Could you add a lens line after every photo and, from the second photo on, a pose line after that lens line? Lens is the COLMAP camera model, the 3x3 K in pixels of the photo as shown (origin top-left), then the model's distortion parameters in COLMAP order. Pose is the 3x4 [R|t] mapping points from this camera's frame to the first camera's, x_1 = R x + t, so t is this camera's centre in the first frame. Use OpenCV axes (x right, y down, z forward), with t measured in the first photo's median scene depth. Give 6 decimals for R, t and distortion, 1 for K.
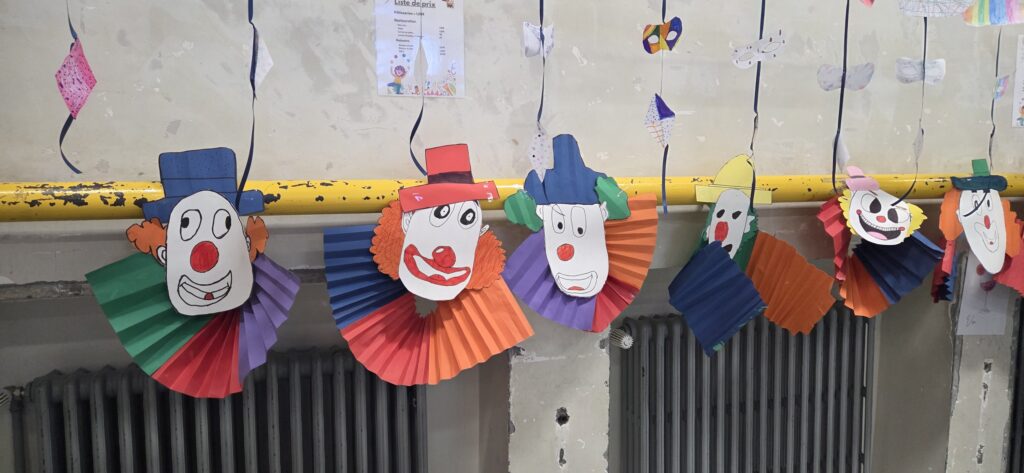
lens RADIAL K [[691.2, 0, 514.2], [0, 691.2, 247.1], [0, 0, 1]] dist [0.065587, -0.065409]
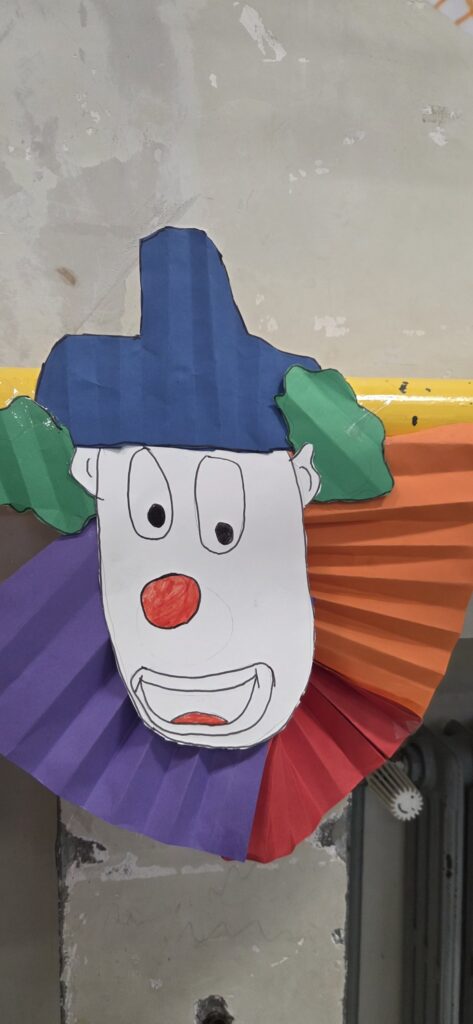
lens RADIAL K [[685.8, 0, 239.1], [0, 685.8, 521.6], [0, 0, 1]] dist [0.063553, -0.072938]
pose [[0.985581, 0.027085, -0.167023, 0.155494], [-0.030808, 0.999330, -0.019735, -0.023212], [0.166376, 0.024596, 0.985755, 0.692713]]
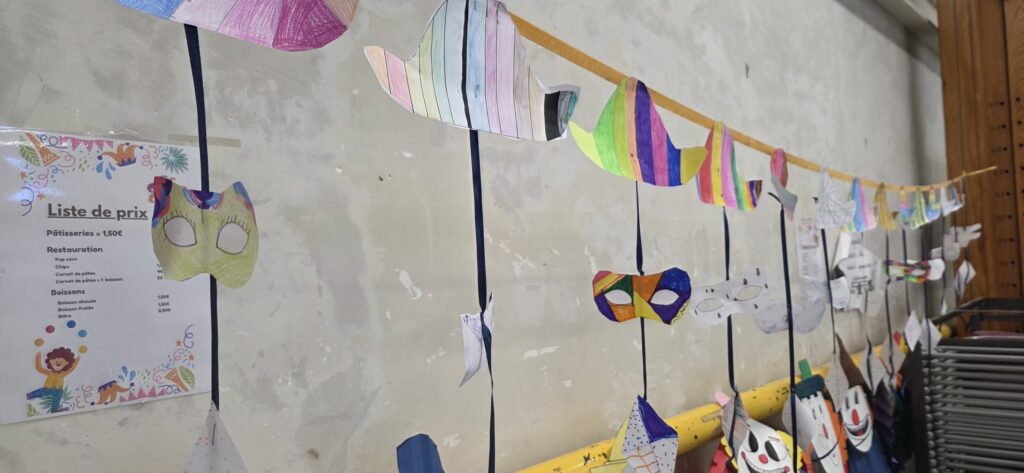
lens RADIAL K [[691.2, 0, 514.2], [0, 691.2, 247.1], [0, 0, 1]] dist [0.065587, -0.065409]
pose [[0.881860, -0.023388, 0.470930, -0.114656], [0.104900, 0.983470, -0.147593, -0.219958], [-0.459694, 0.179557, 0.869736, 0.452270]]
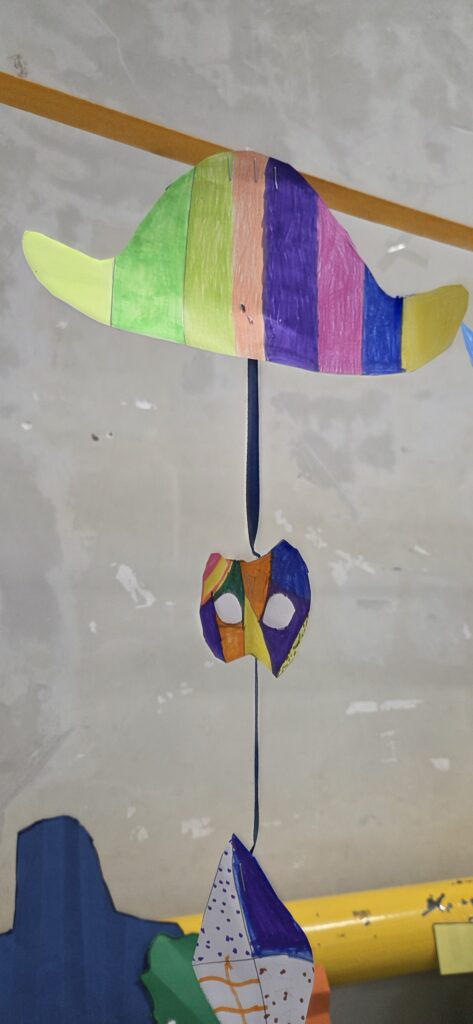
lens RADIAL K [[701.1, 0, 237.1], [0, 701.1, 509.1], [0, 0, 1]] dist [0.071088, -0.073169]
pose [[0.999753, -0.003650, -0.021943, 0.174082], [-0.002171, 0.965722, -0.259570, -0.220455], [0.022139, 0.259554, 0.965475, 0.606320]]
